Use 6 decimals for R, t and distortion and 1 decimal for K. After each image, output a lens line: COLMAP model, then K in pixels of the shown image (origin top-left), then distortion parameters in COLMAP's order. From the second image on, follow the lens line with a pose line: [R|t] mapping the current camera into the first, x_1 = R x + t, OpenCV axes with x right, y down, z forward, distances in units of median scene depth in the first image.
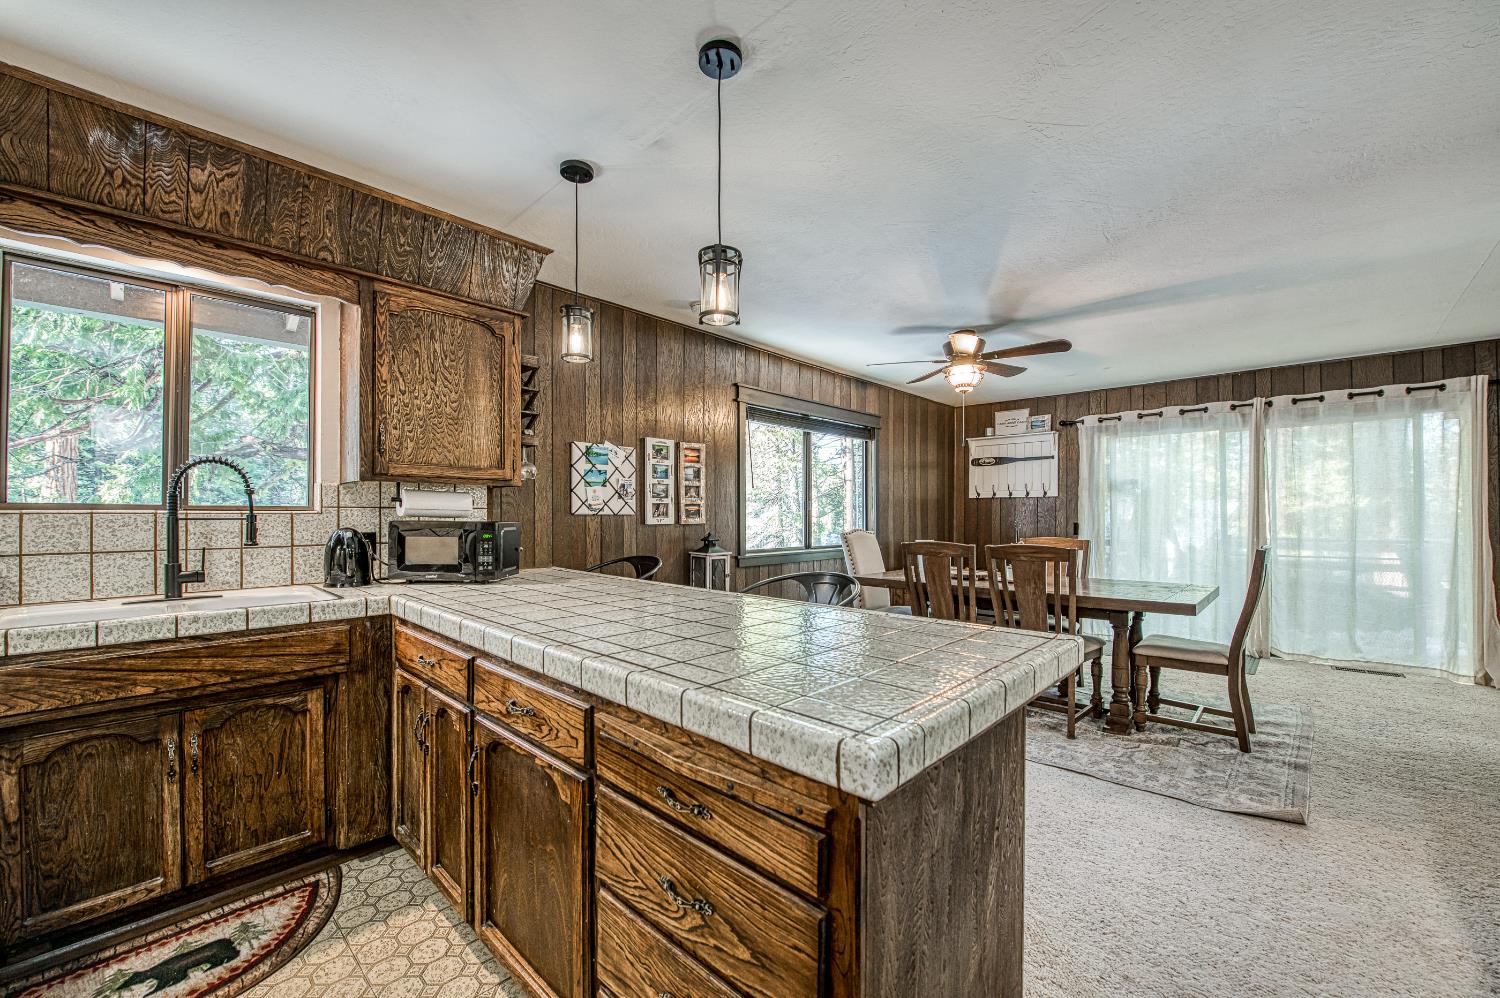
lens RADIAL K [[592.2, 0, 740.3], [0, 592.2, 508.8], [0, 0, 1]] dist [-0.015521, -0.000027]
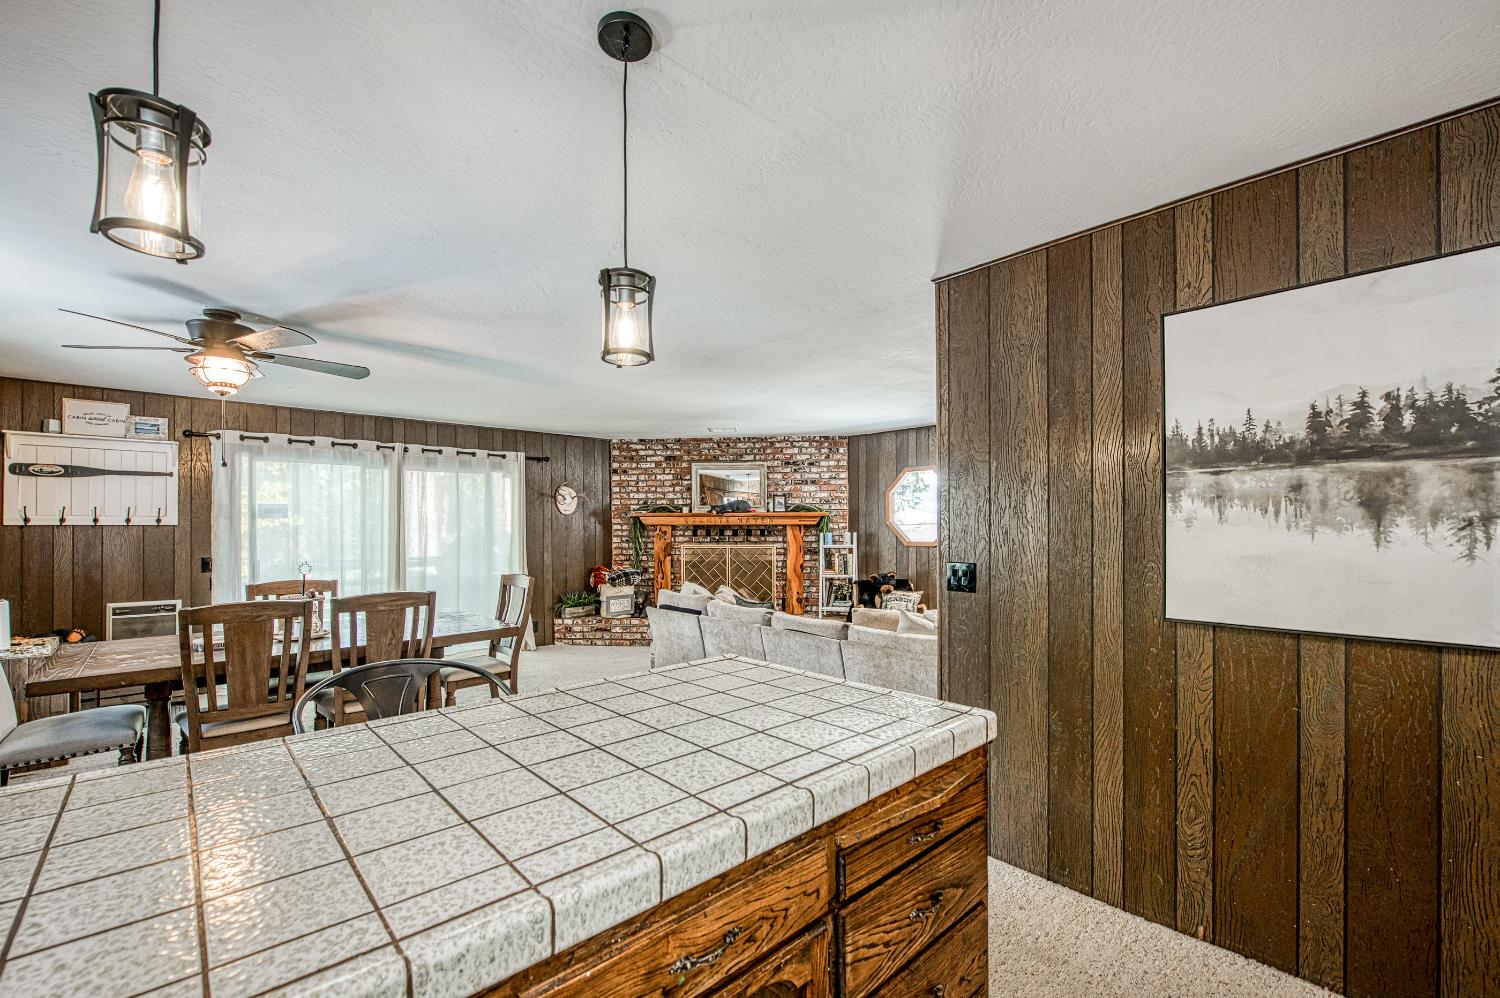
lens RADIAL K [[618.5, 0, 734.9], [0, 618.5, 527.2], [0, 0, 1]] dist [0.000581, -0.000162]
pose [[0.072083, -0.001397, 0.997398, -0.362631], [-0.006108, 0.999980, 0.001842, -0.038288], [-0.997380, -0.006225, 0.072073, 0.332109]]
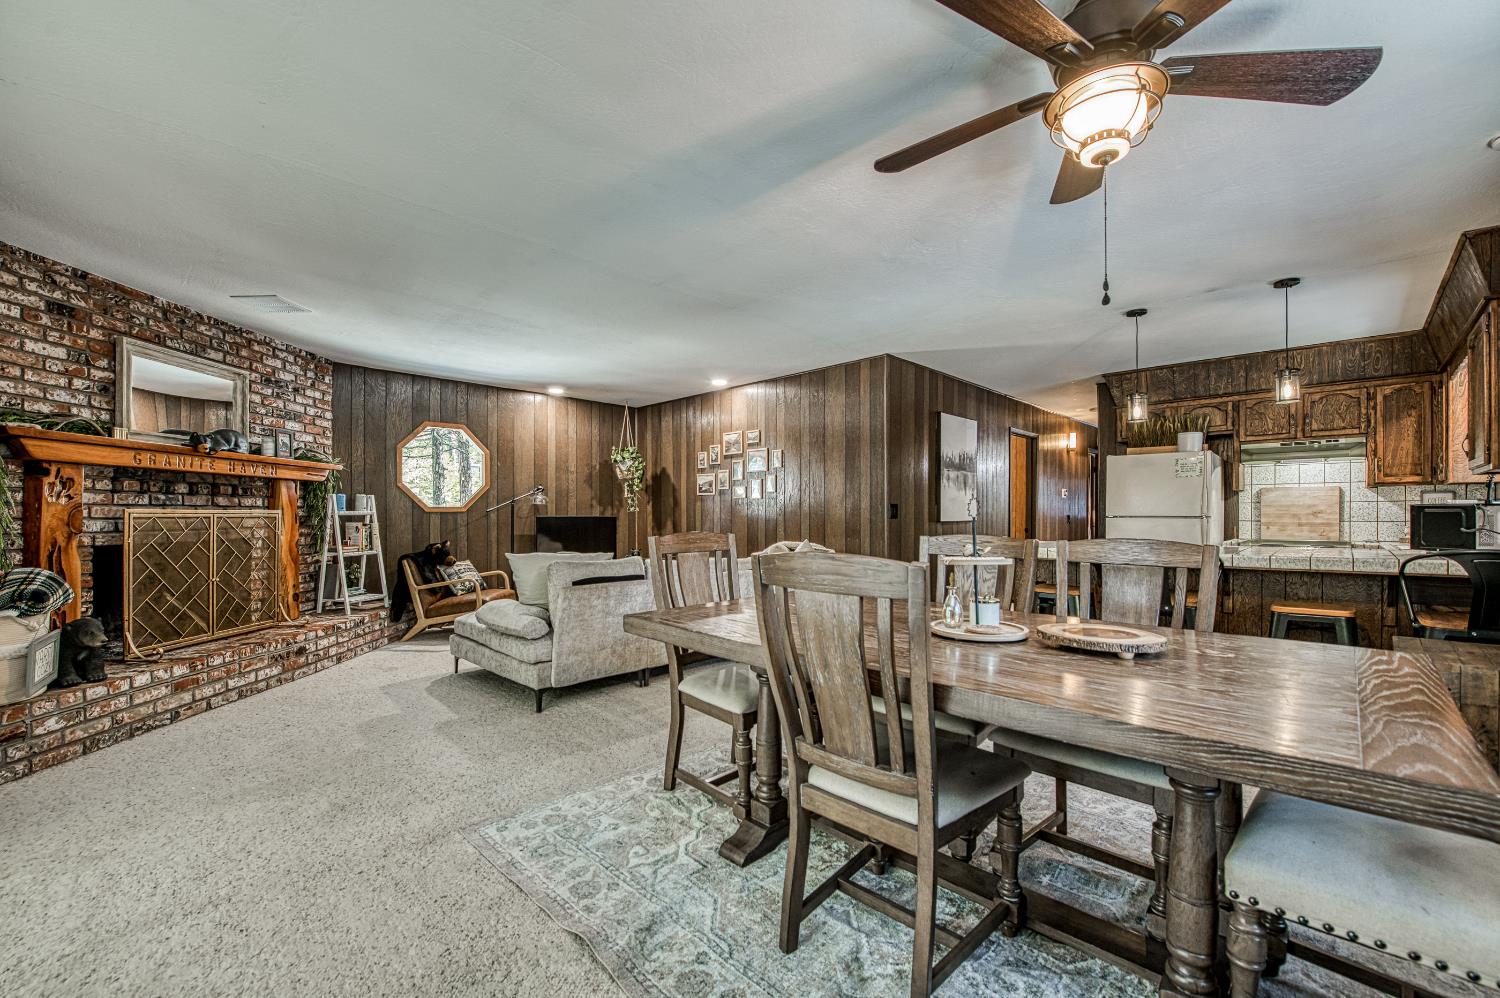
lens RADIAL K [[613.4, 0, 750.6], [0, 613.4, 517.3], [0, 0, 1]] dist [-0.020131, -0.000416]
pose [[-0.999749, 0.000117, 0.022384, 0.648368], [0.000004, 0.999987, -0.005044, 0.038832], [-0.022384, -0.005043, -0.999737, 1.505248]]
